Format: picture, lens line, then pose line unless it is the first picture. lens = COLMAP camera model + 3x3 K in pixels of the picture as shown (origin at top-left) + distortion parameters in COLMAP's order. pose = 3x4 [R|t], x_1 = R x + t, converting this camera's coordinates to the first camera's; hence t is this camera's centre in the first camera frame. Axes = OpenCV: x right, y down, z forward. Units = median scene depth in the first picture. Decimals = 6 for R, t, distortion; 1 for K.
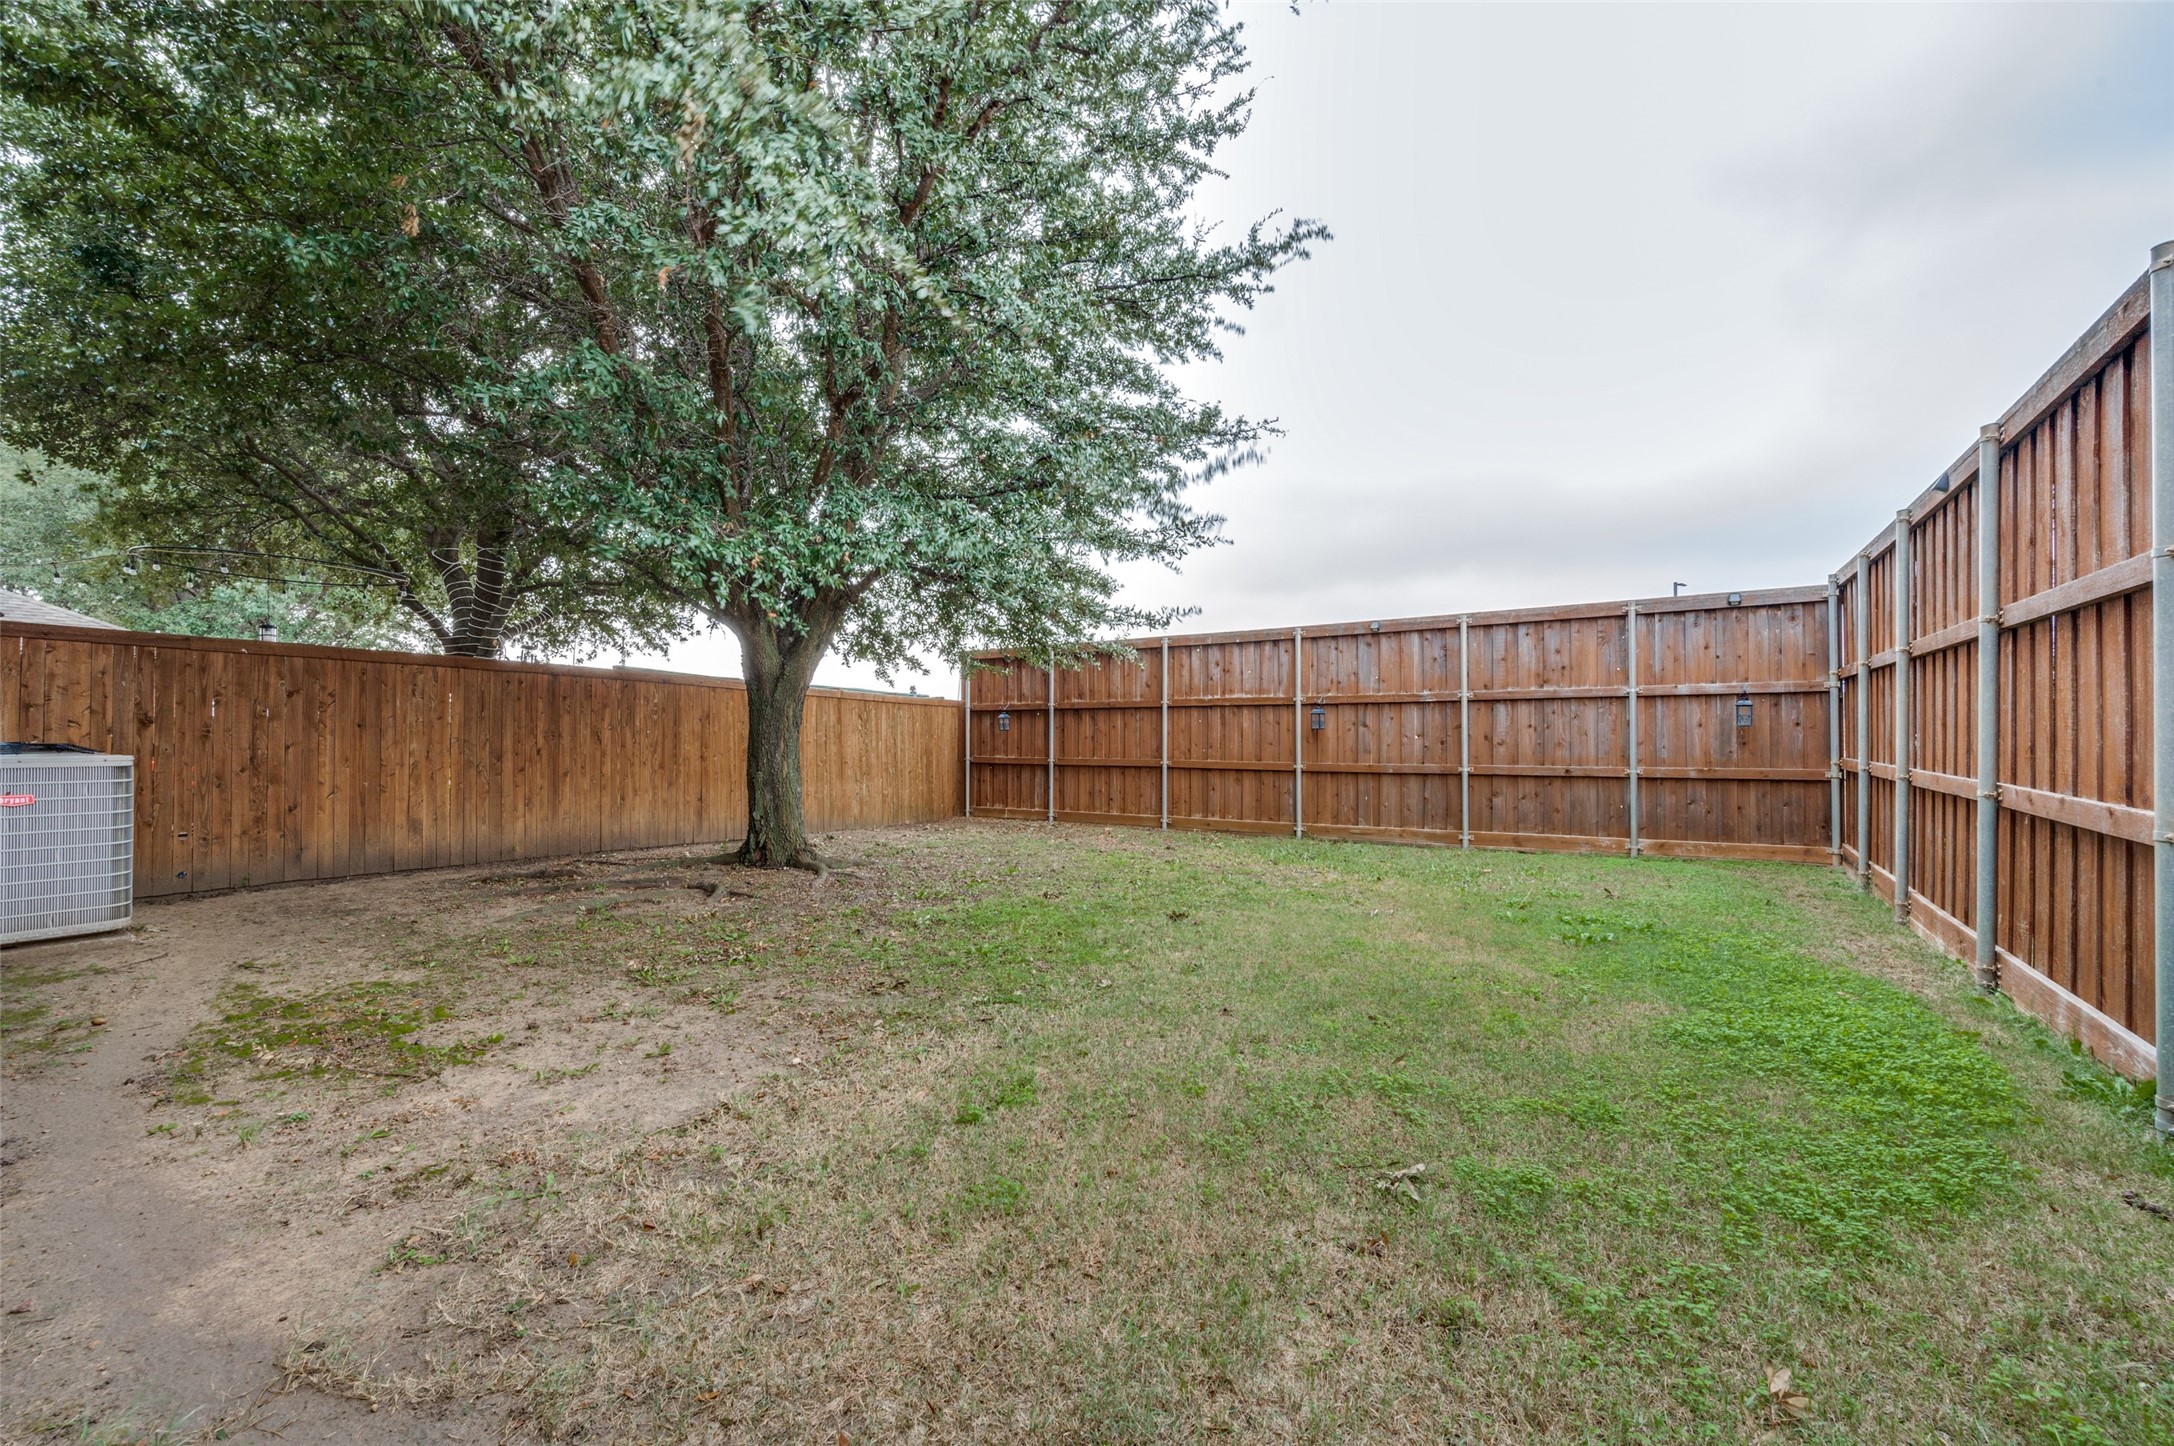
lens RADIAL K [[884.3, 0, 1069.7], [0, 884.3, 718.1], [0, 0, 1]] dist [-0.006028, -0.000366]
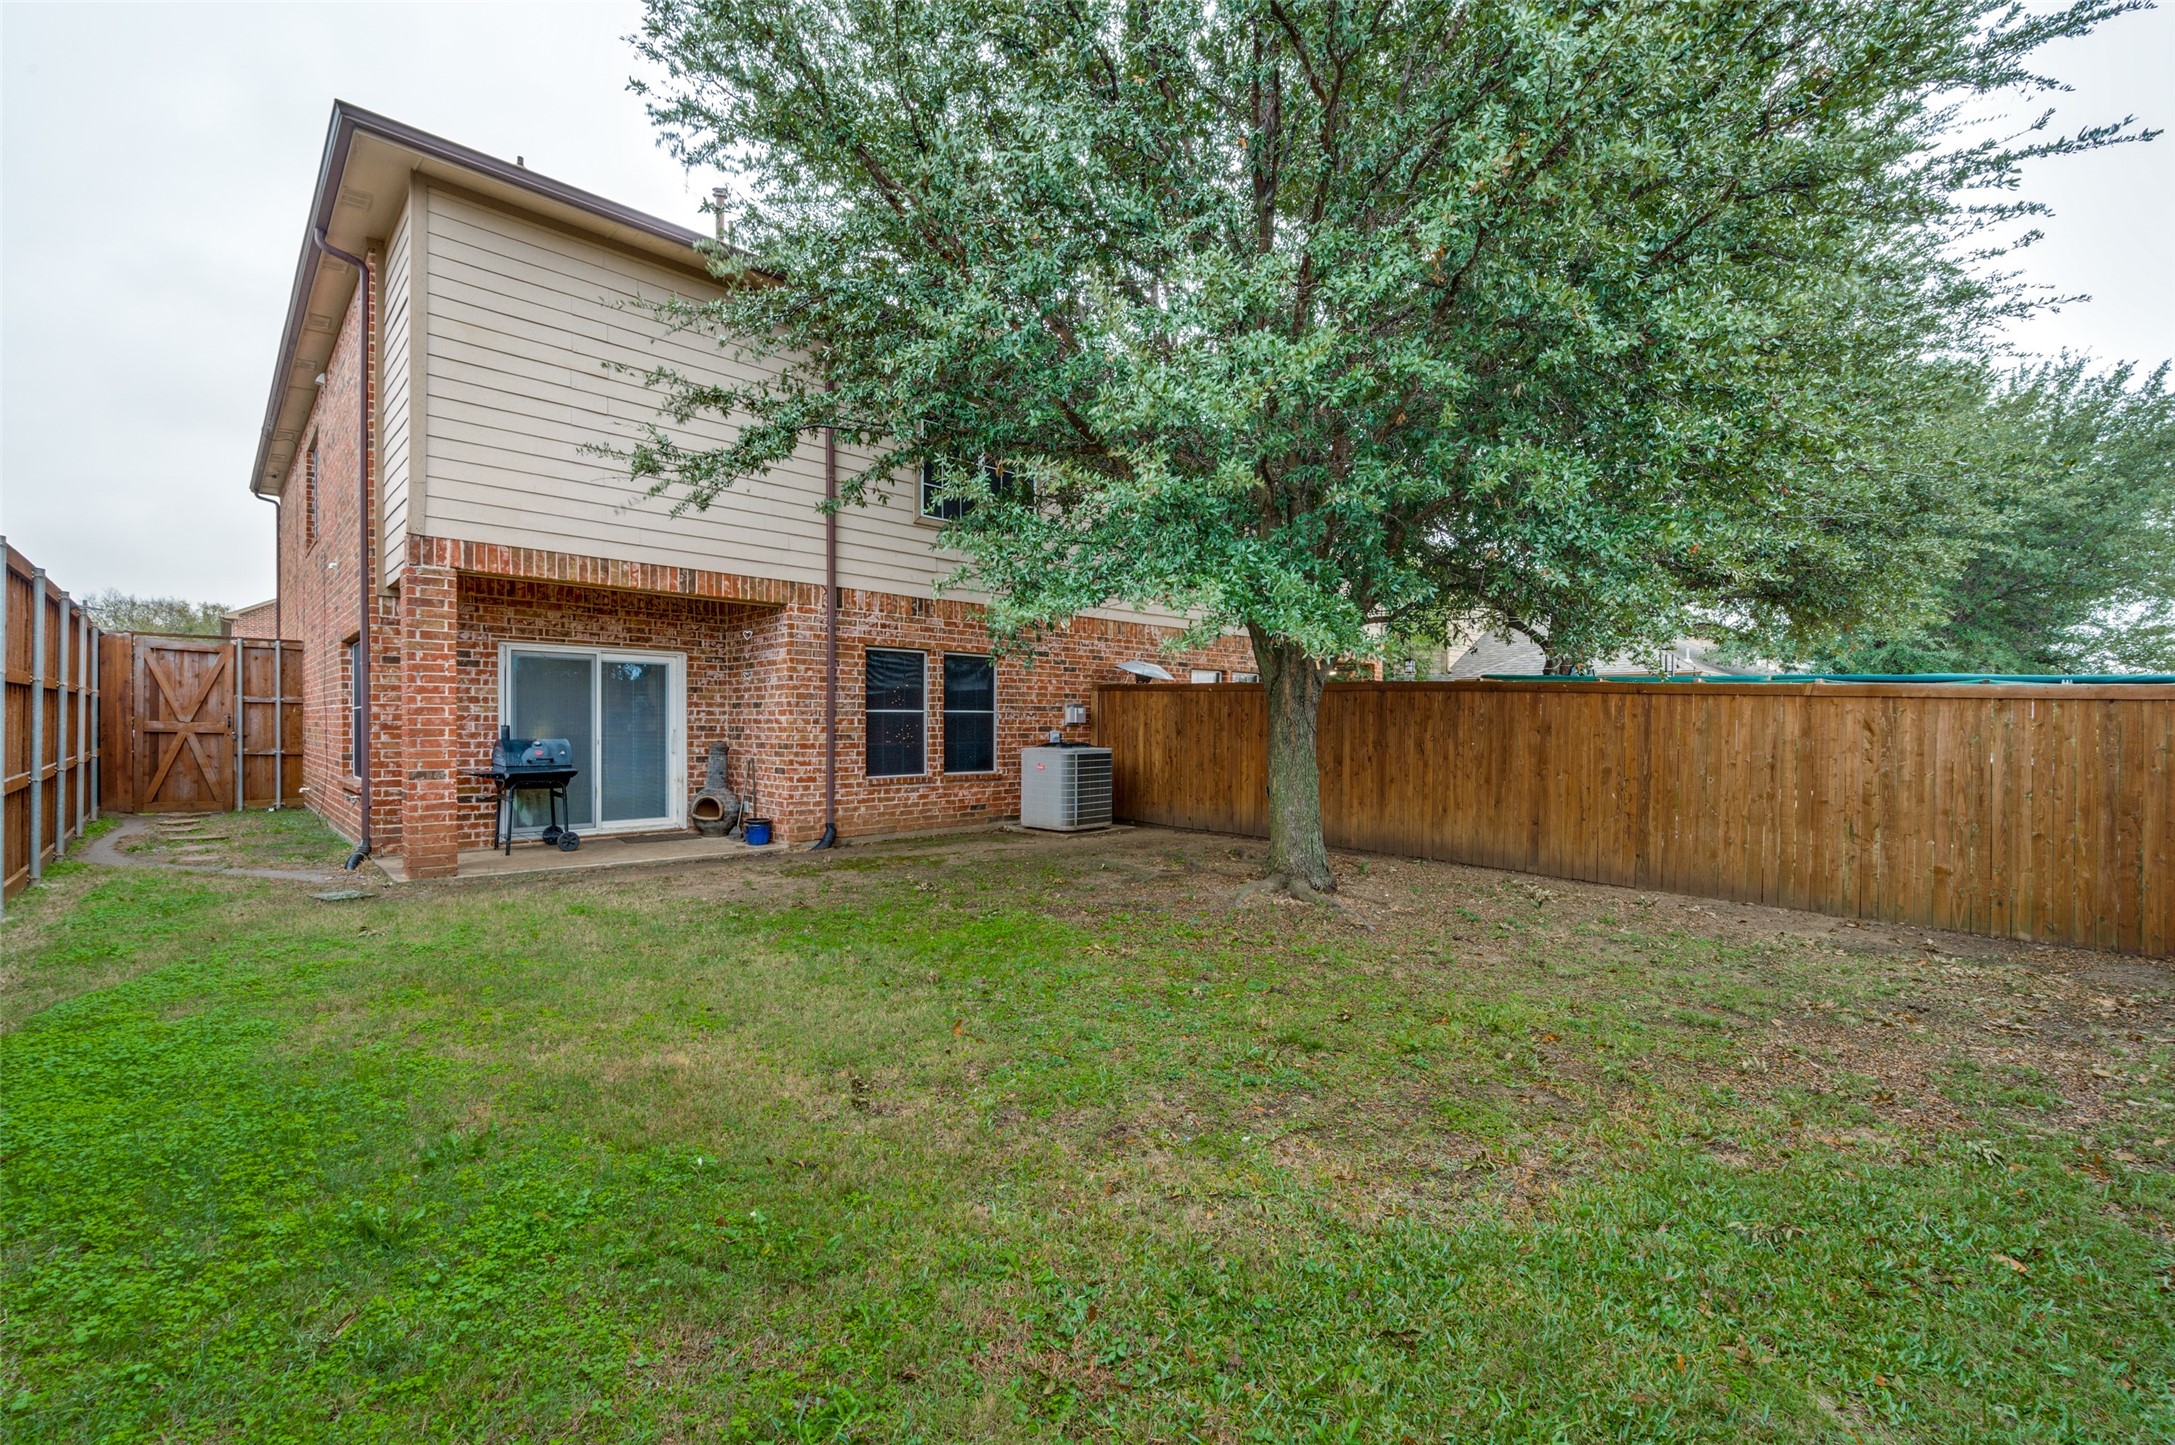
lens RADIAL K [[884.7, 0, 1086.9], [0, 884.7, 724.0], [0, 0, 1]] dist [-0.006028, -0.000366]
pose [[-0.213917, -0.000551, -0.976852, 0.685593], [0.012596, 0.999915, -0.003322, -0.010249], [0.976771, -0.013015, -0.213892, 0.990763]]
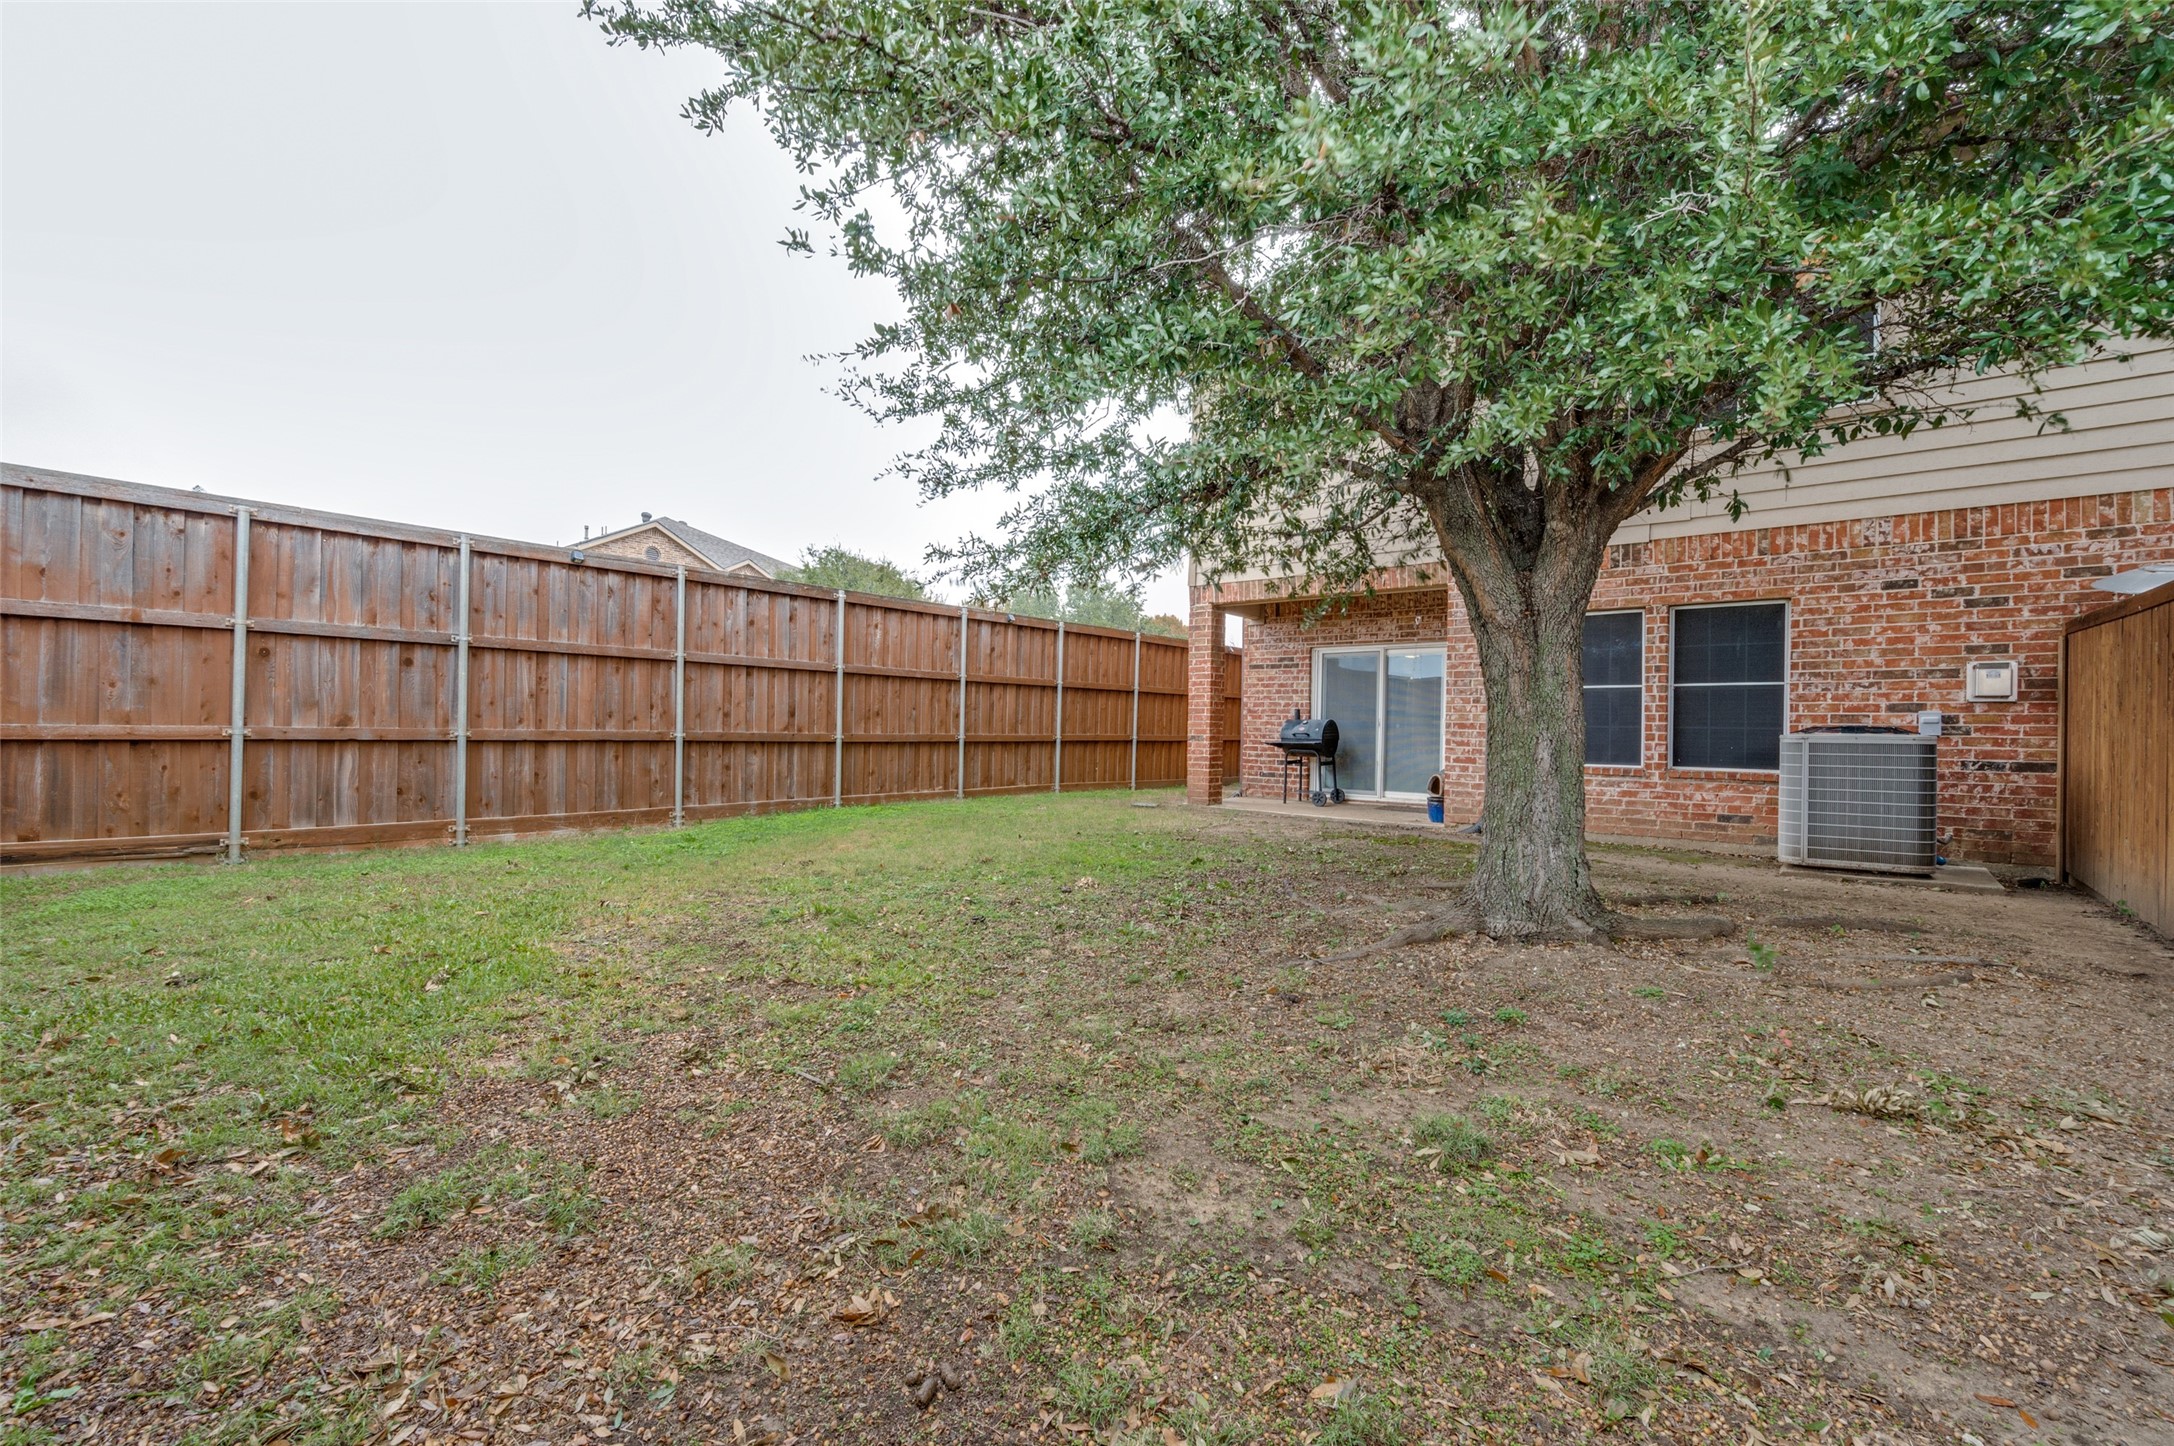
lens RADIAL K [[884.3, 0, 1082.5], [0, 884.3, 725.9], [0, 0, 1]] dist [-0.006028, -0.000366]
pose [[-0.992815, -0.014799, 0.118741, -0.113346], [-0.017213, 0.999665, -0.019328, 0.047733], [-0.118415, -0.021233, -0.992737, 1.645602]]
